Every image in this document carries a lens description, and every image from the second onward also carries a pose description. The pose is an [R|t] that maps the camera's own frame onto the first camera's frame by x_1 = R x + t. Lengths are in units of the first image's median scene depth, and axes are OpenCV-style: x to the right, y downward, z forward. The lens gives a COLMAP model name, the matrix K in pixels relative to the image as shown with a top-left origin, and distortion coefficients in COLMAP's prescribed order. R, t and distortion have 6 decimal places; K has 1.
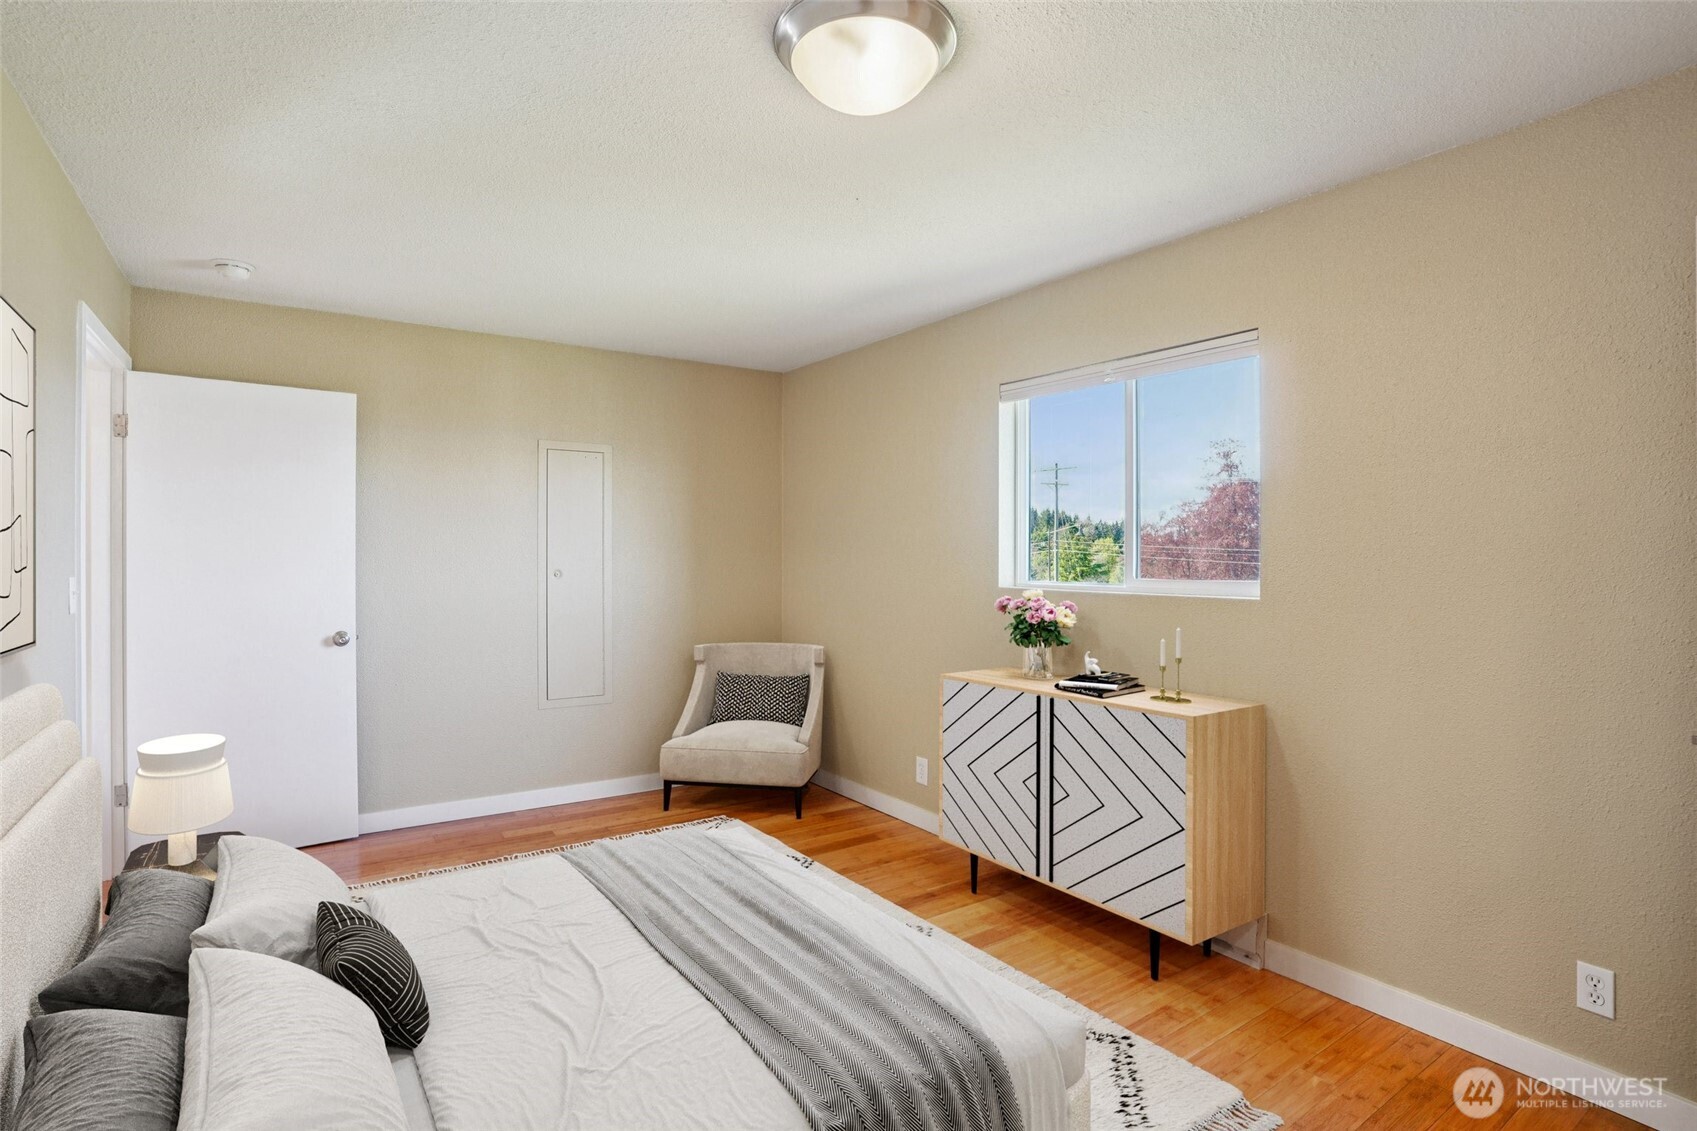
lens RADIAL K [[839.5, 0, 848.5], [0, 839.5, 565.5], [0, 0, 1]] dist [-0.071025, 0.031449]
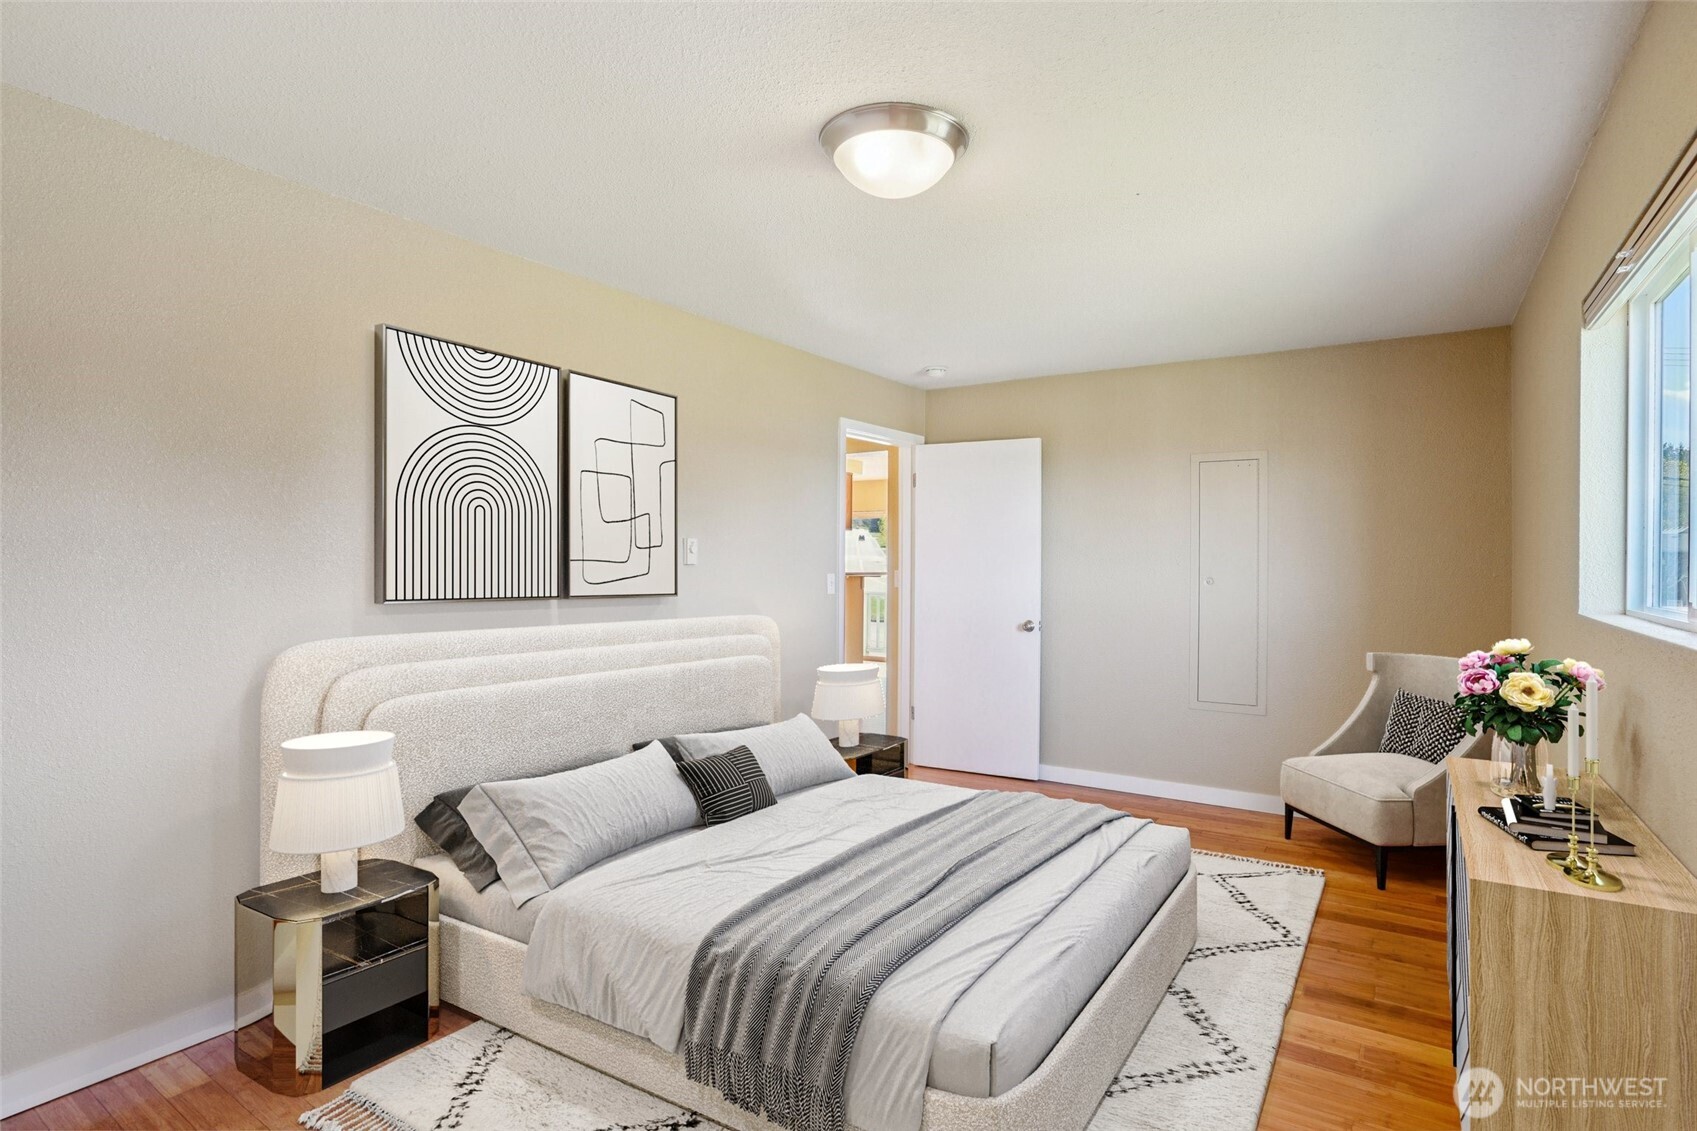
lens RADIAL K [[839.5, 0, 848.5], [0, 839.5, 565.5], [0, 0, 1]] dist [-0.071025, 0.031449]
pose [[0.398343, 0.007394, -0.917207, 0.470031], [-0.015371, 0.999881, 0.001385, -0.004431], [0.917108, 0.013546, 0.398409, 0.196328]]
